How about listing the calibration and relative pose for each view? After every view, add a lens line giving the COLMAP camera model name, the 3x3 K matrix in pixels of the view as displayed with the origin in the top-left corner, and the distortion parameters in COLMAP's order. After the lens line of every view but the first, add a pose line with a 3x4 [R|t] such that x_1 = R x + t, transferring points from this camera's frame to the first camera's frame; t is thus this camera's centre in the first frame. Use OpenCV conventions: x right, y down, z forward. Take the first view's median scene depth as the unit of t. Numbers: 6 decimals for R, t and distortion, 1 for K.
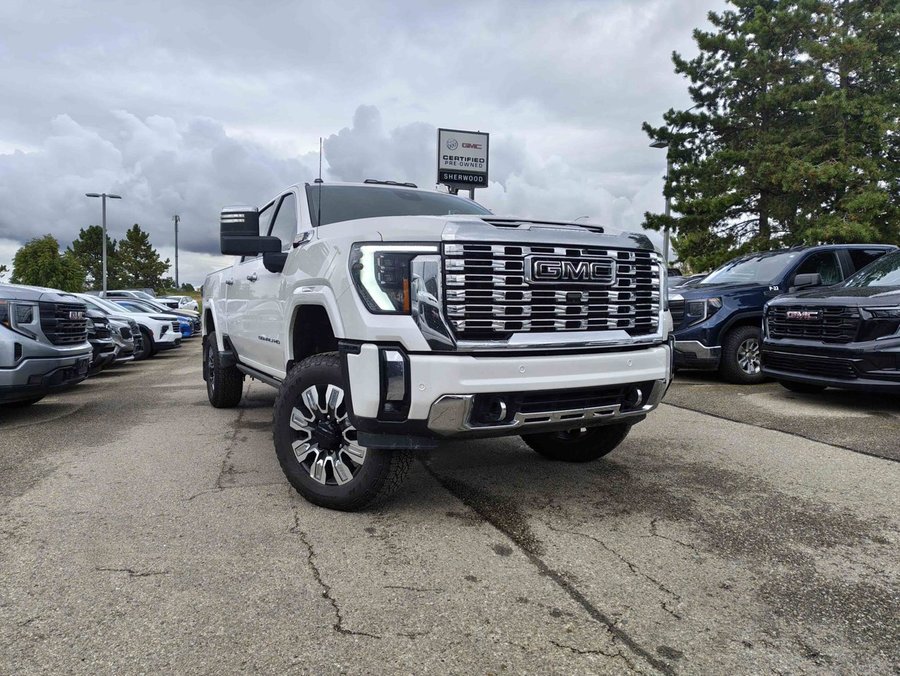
lens RADIAL K [[644.4, 0, 451.4], [0, 644.4, 328.4], [0, 0, 1]] dist [0.005938, 0.001211]
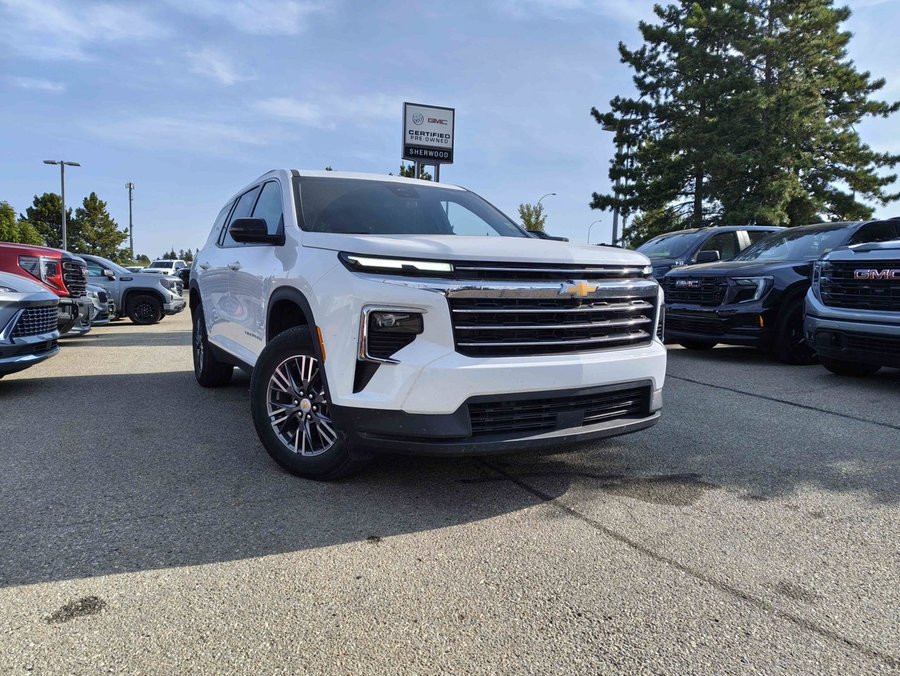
lens RADIAL K [[646.6, 0, 463.9], [0, 646.6, 340.5], [0, 0, 1]] dist [0.042424, -0.075056]
pose [[0.997673, 0.006699, 0.067845, 0.015686], [-0.010376, 0.998487, 0.053993, 0.009847], [-0.067381, -0.054572, 0.996234, -0.082239]]
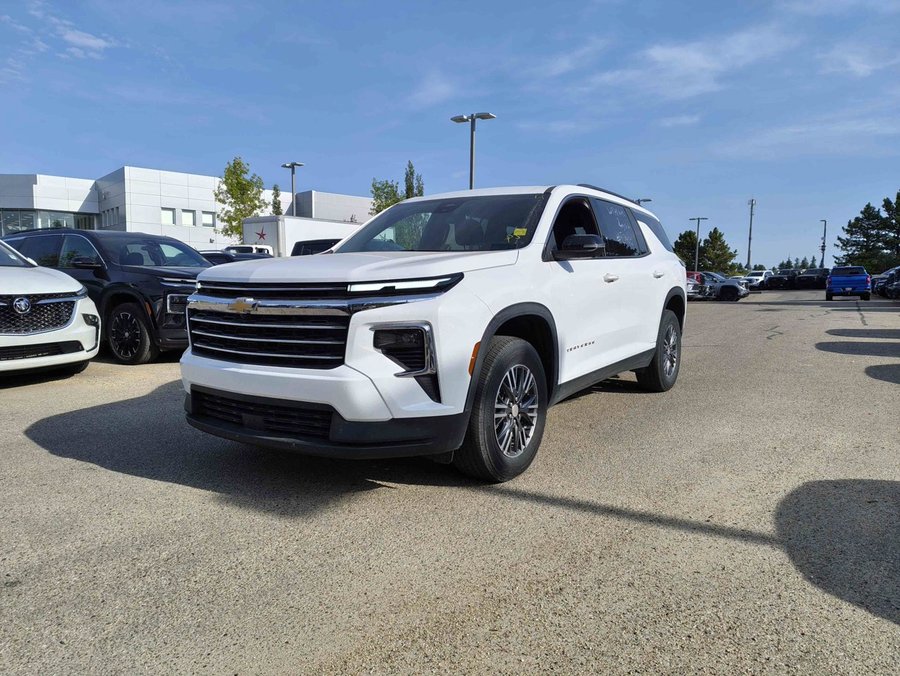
lens RADIAL K [[649.0, 0, 453.0], [0, 649.0, 335.5], [0, 0, 1]] dist [0.000827, 0.002046]
pose [[0.673390, 0.047821, -0.737740, 0.657042], [-0.018980, 0.998695, 0.047412, 0.077685], [0.739044, -0.017924, 0.673419, -1.362605]]
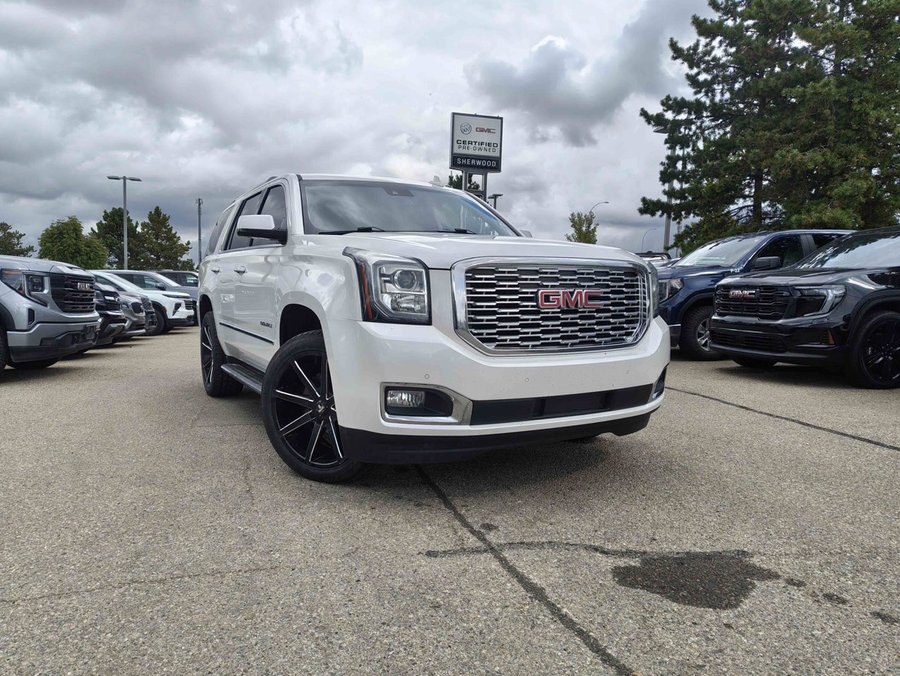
lens RADIAL K [[644.7, 0, 450.0], [0, 644.7, 338.0], [0, 0, 1]] dist [0.006517, -0.002991]
pose [[0.999345, 0.013994, -0.033381, 0.036951], [-0.012757, 0.999234, 0.036985, 0.008077], [0.033873, -0.036535, 0.998758, -0.039486]]
